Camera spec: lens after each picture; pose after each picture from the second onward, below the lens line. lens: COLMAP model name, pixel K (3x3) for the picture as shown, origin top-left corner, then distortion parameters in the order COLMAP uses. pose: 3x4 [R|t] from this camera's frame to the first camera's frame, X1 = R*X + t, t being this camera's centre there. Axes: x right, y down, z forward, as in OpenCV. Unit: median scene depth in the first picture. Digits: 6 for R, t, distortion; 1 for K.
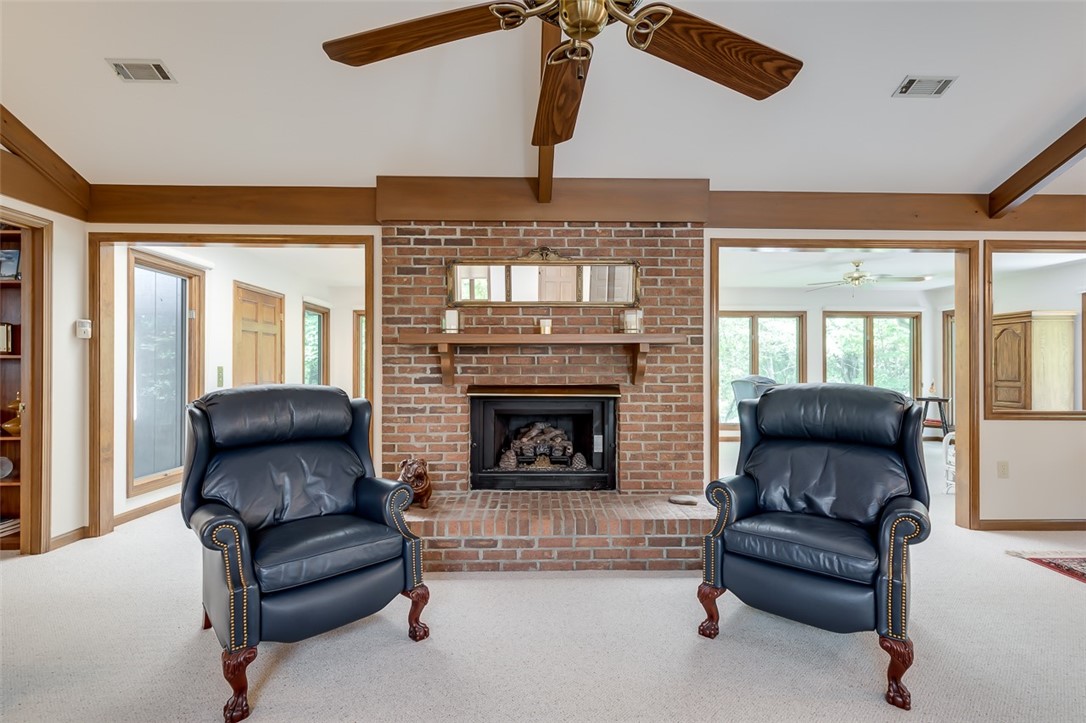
lens RADIAL K [[489.2, 0, 543.0], [0, 489.2, 363.1], [0, 0, 1]] dist [0.005778, -0.000122]
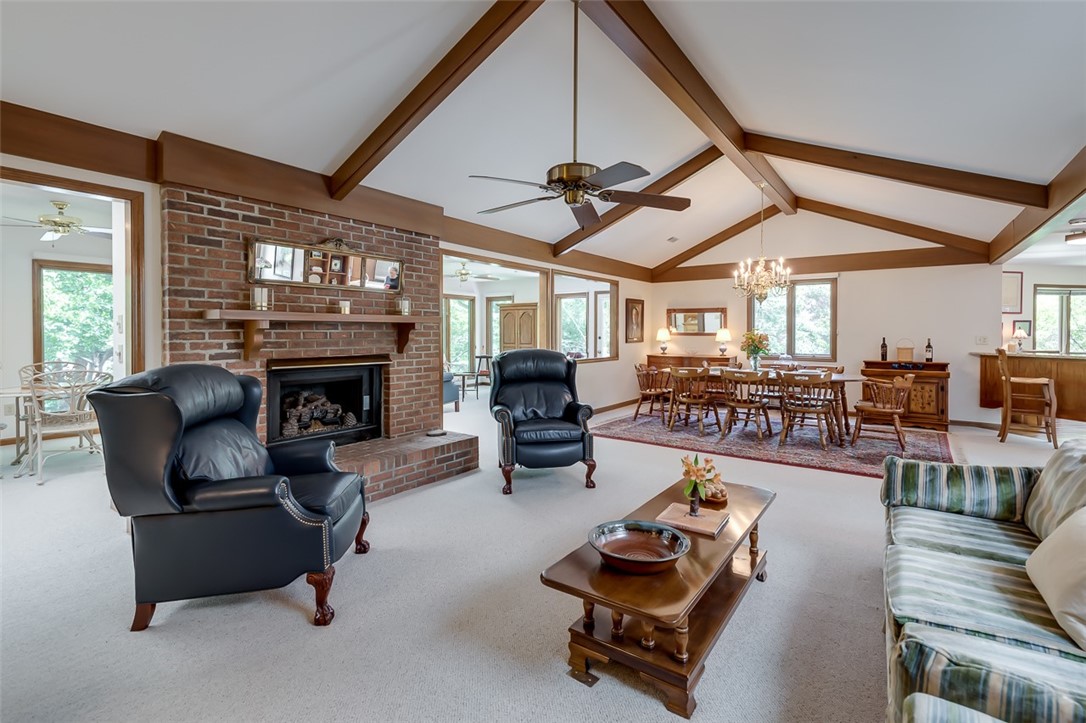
lens RADIAL K [[489.2, 0, 549.9], [0, 489.2, 335.0], [0, 0, 1]] dist [0.005778, -0.000122]
pose [[0.598570, -0.003477, 0.801063, -0.628941], [-0.008674, 0.999904, 0.010821, -0.023520], [-0.801023, -0.013425, 0.598483, -0.108294]]
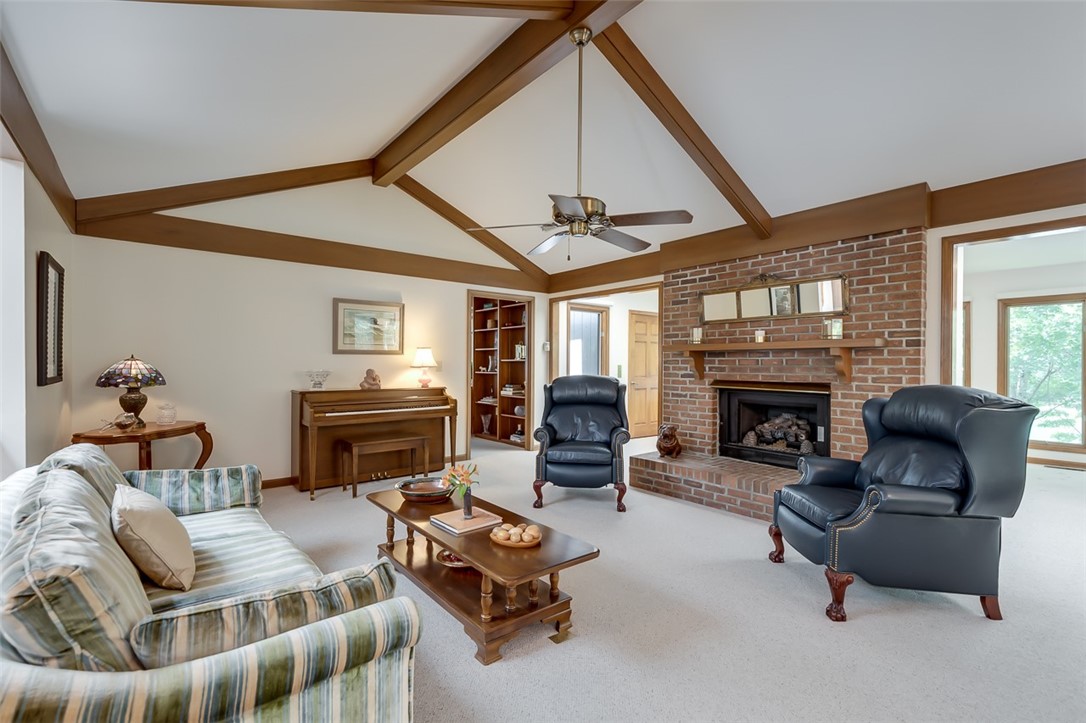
lens RADIAL K [[489.2, 0, 554.5], [0, 489.2, 359.8], [0, 0, 1]] dist [0.005778, -0.000122]
pose [[0.618243, -0.002664, -0.785982, 0.669637], [0.000780, 0.999996, -0.002775, -0.008597], [0.785987, 0.001102, 0.618243, -0.226227]]
